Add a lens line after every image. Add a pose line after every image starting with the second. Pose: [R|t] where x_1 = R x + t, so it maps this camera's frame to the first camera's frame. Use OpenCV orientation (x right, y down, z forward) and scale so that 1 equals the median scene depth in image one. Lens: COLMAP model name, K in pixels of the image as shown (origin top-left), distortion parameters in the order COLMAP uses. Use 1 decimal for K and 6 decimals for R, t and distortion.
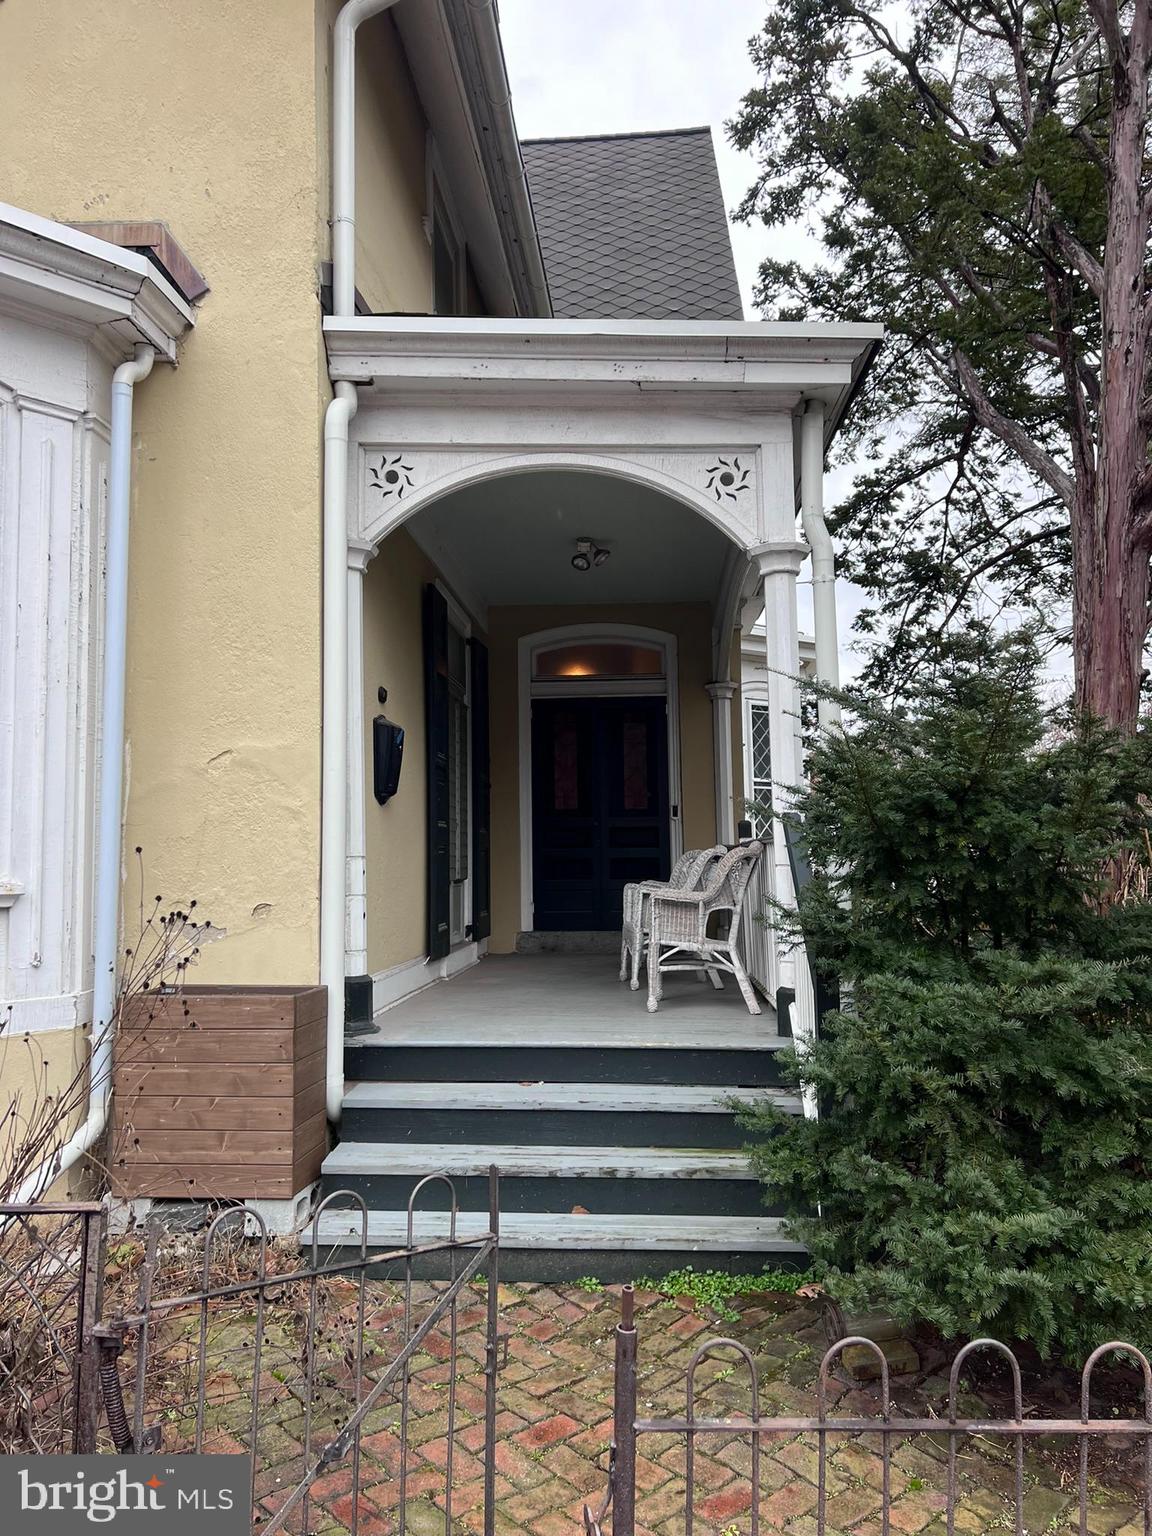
lens RADIAL K [[1153.5, 0, 583.8], [0, 1153.5, 763.2], [0, 0, 1]] dist [0.065406, -0.074639]
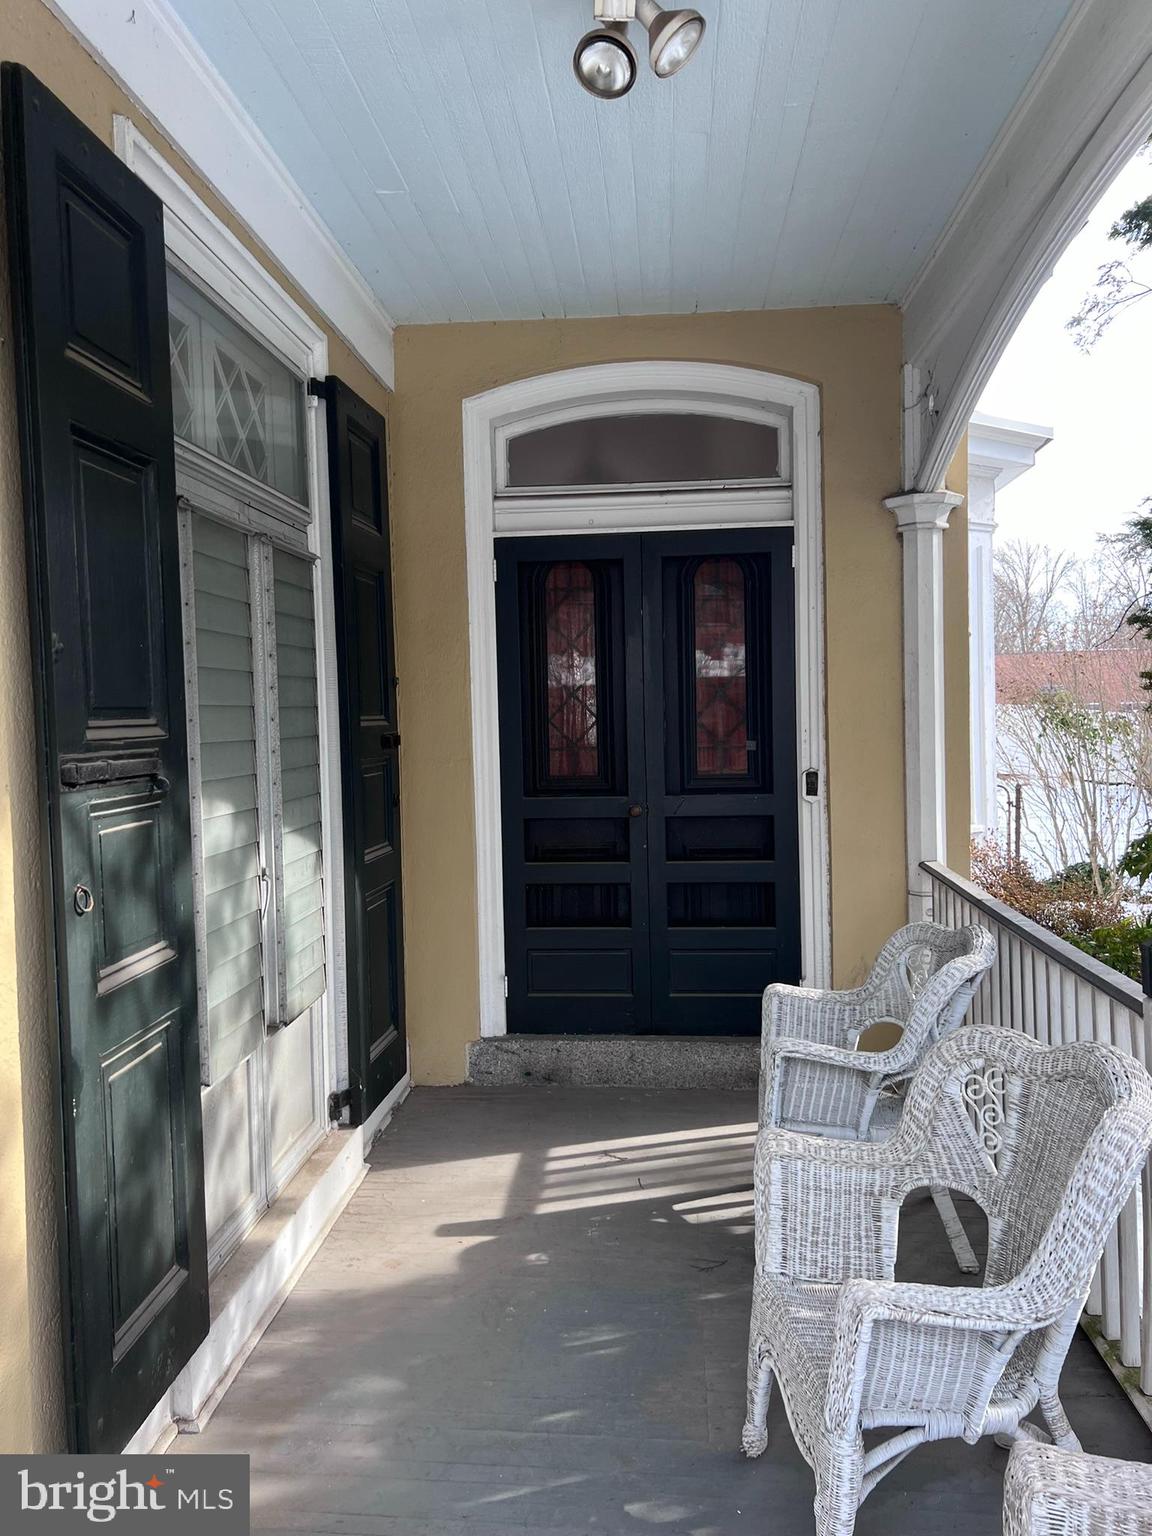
lens RADIAL K [[1153.5, 0, 565.6], [0, 1153.5, 754.1], [0, 0, 1]] dist [0.065406, -0.074639]
pose [[0.999484, -0.006697, -0.031421, -0.006584], [0.010486, 0.992472, 0.122021, -0.047623], [0.030367, -0.122287, 0.992030, 0.973289]]
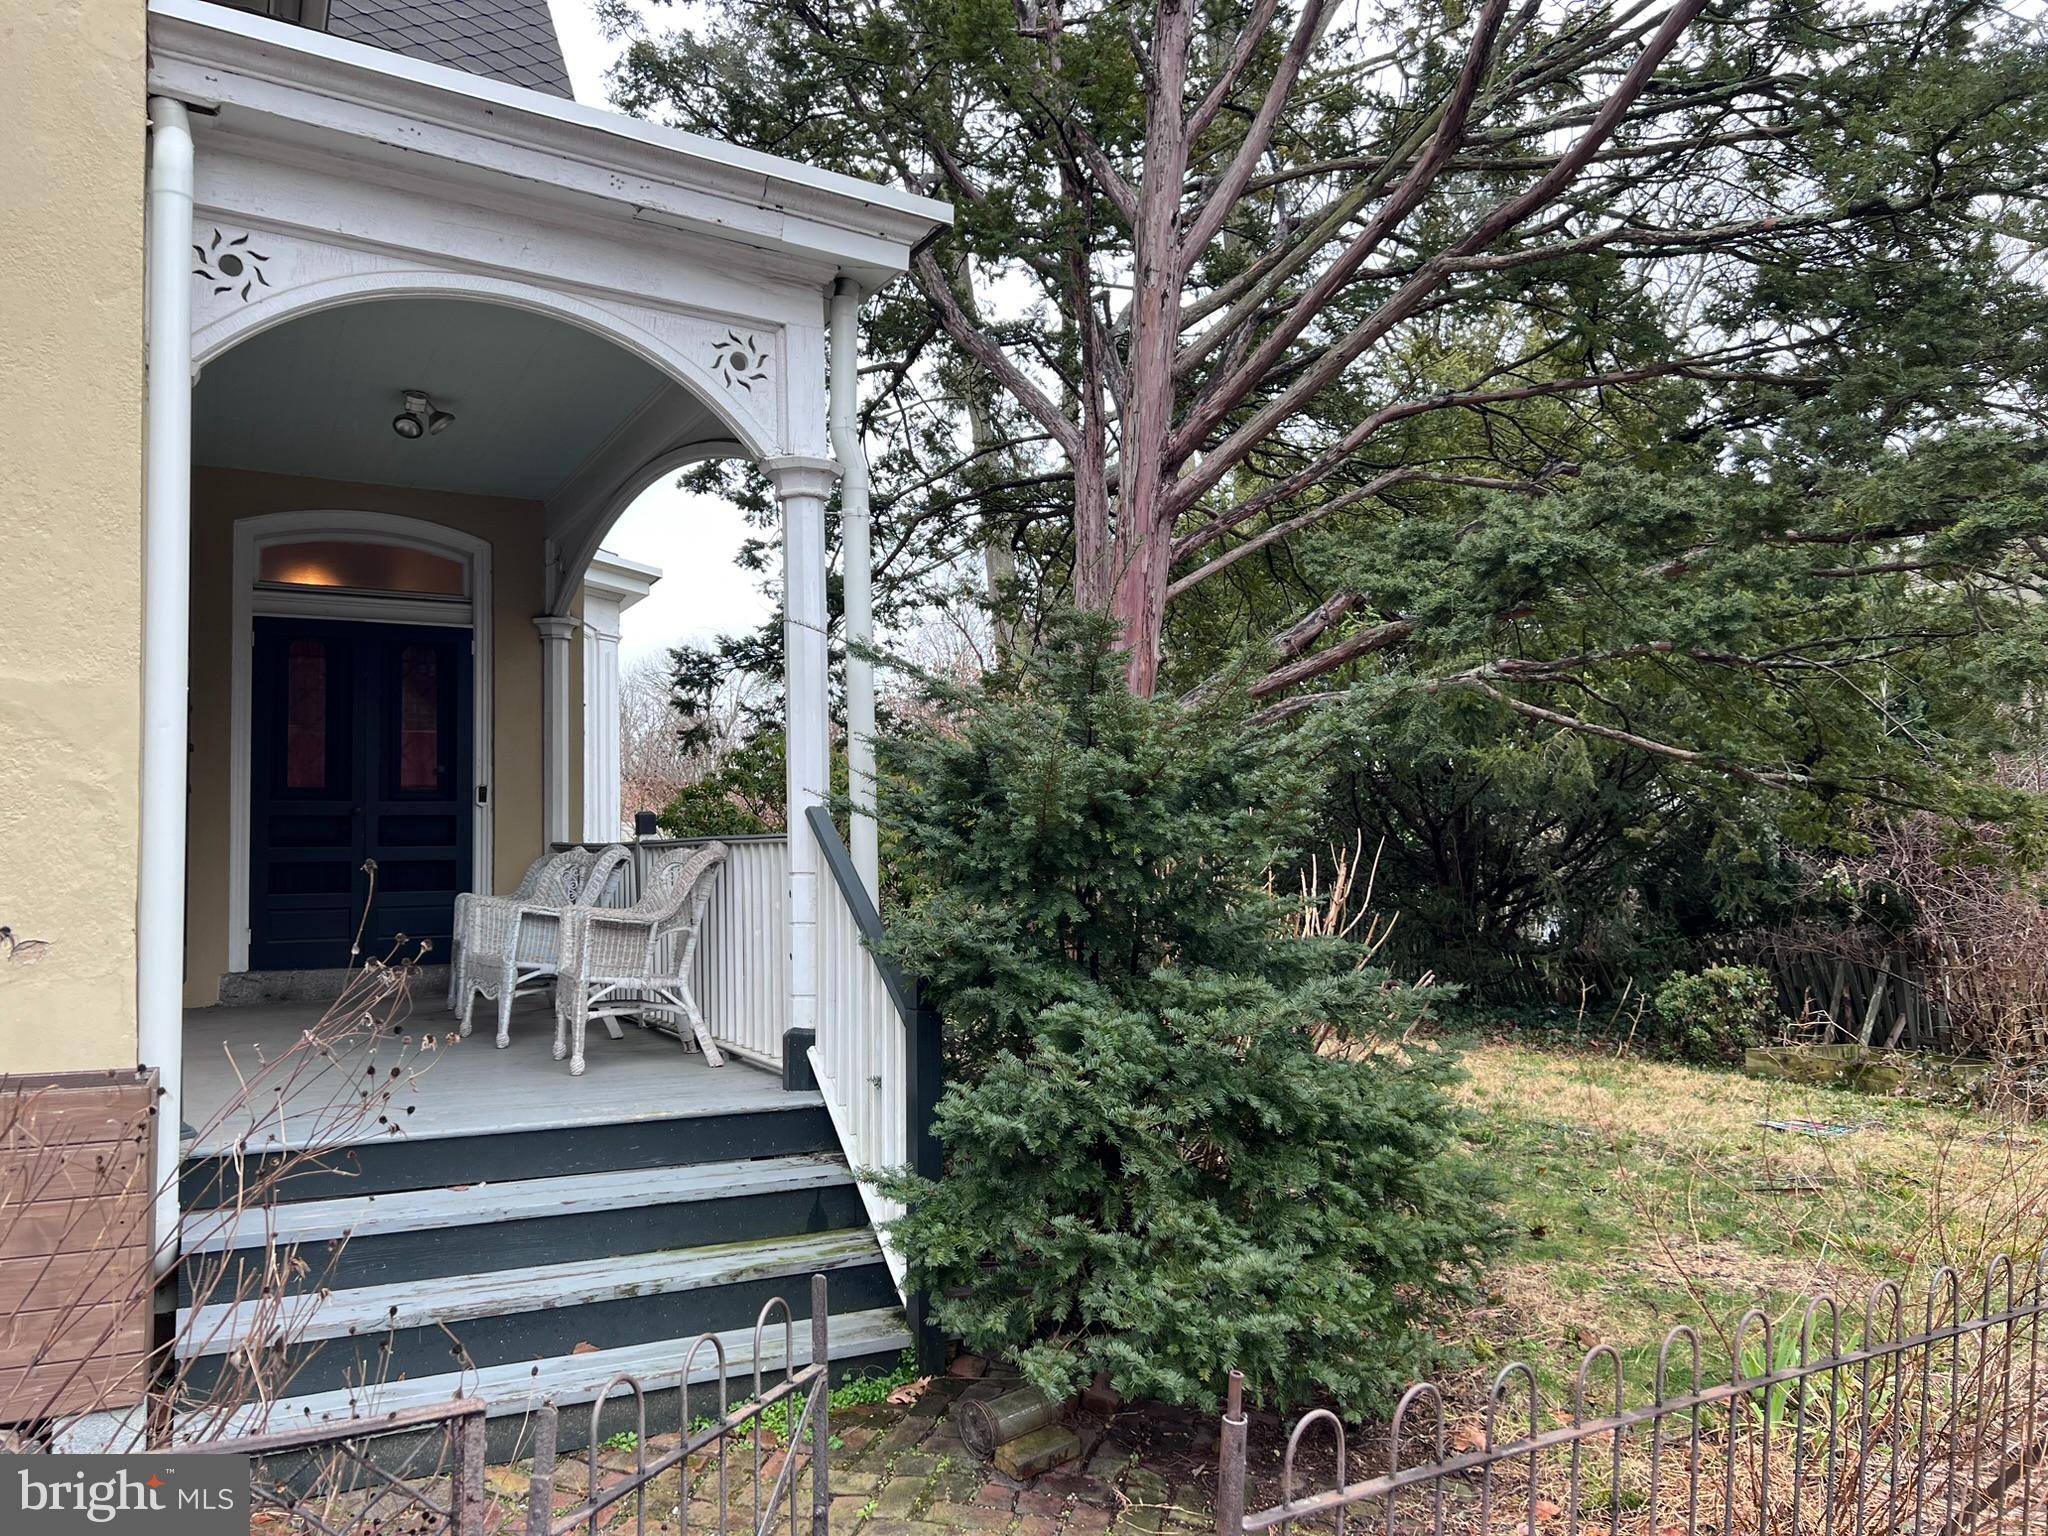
lens RADIAL K [[1538.0, 0, 1023.6], [0, 1538.0, 783.2], [0, 0, 1]] dist [0.065406, -0.074639]
pose [[0.854773, 0.028441, 0.518223, -0.231113], [-0.047003, 0.998636, 0.022721, -0.003454], [-0.516870, -0.043780, 0.854944, 0.033712]]
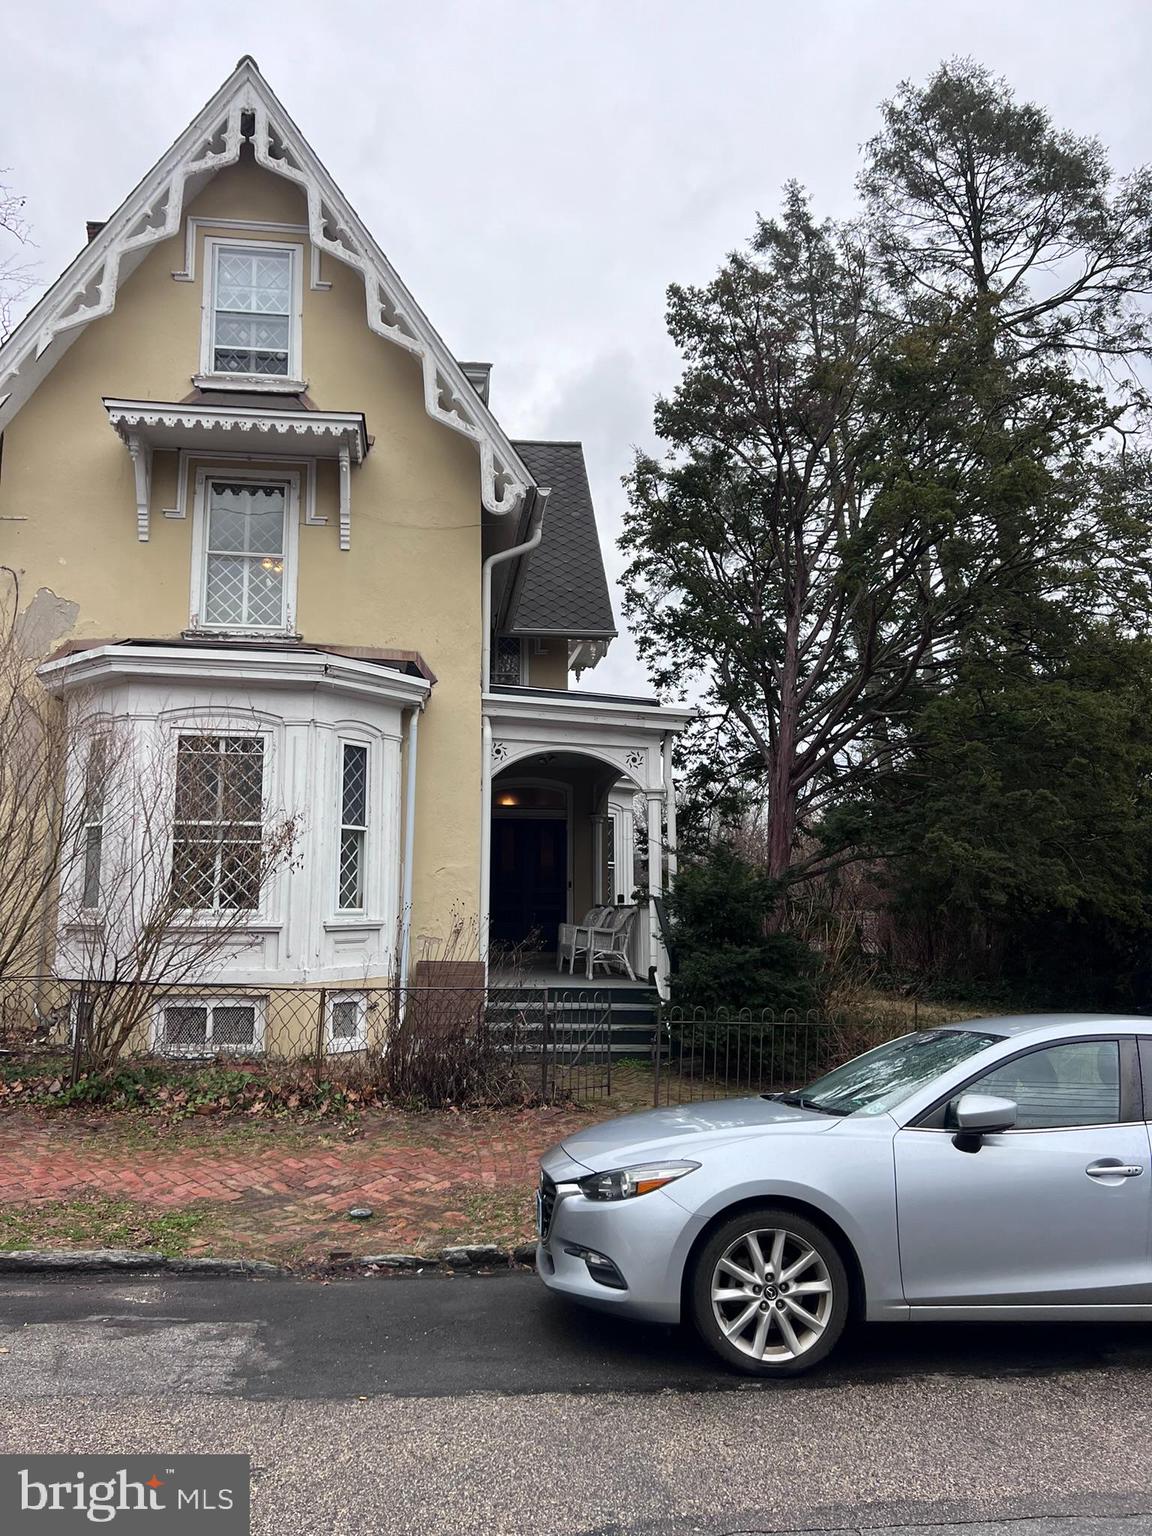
lens RADIAL K [[1153.5, 0, 580.6], [0, 1153.5, 757.1], [0, 0, 1]] dist [0.065406, -0.074639]
pose [[0.980799, 0.044049, 0.189984, -0.456602], [-0.035952, 0.998301, -0.045863, -0.133838], [-0.191681, 0.038152, 0.980715, -1.389866]]
